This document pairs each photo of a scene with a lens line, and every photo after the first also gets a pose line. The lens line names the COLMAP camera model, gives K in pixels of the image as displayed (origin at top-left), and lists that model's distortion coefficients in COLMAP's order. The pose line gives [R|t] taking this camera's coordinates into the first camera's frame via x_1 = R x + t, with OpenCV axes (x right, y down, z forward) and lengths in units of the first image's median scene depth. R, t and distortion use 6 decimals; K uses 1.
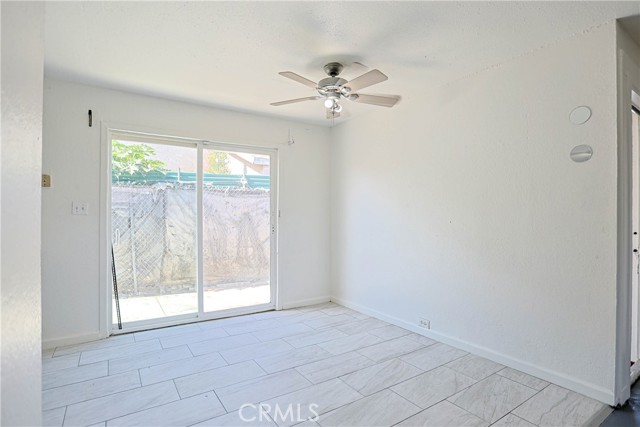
lens RADIAL K [[315.4, 0, 321.5], [0, 315.4, 214.6], [0, 0, 1]] dist [-0.043384, 0.001441]
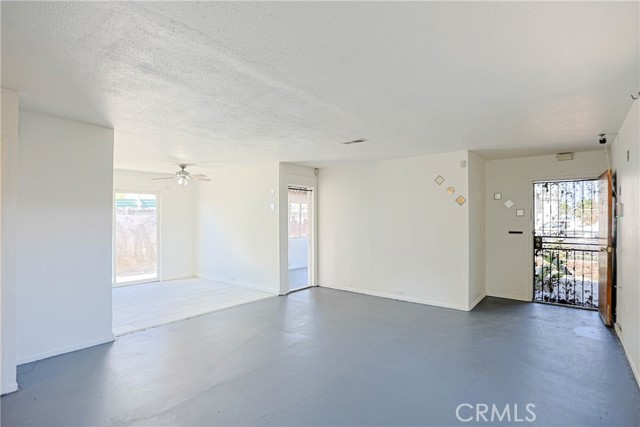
lens RADIAL K [[315.4, 0, 321.5], [0, 315.4, 214.6], [0, 0, 1]] dist [-0.043384, 0.001441]
pose [[0.958071, -0.003457, 0.286509, 0.159005], [0.004794, 0.999981, -0.003965, -0.045032], [-0.286490, 0.005172, 0.958069, -0.660454]]
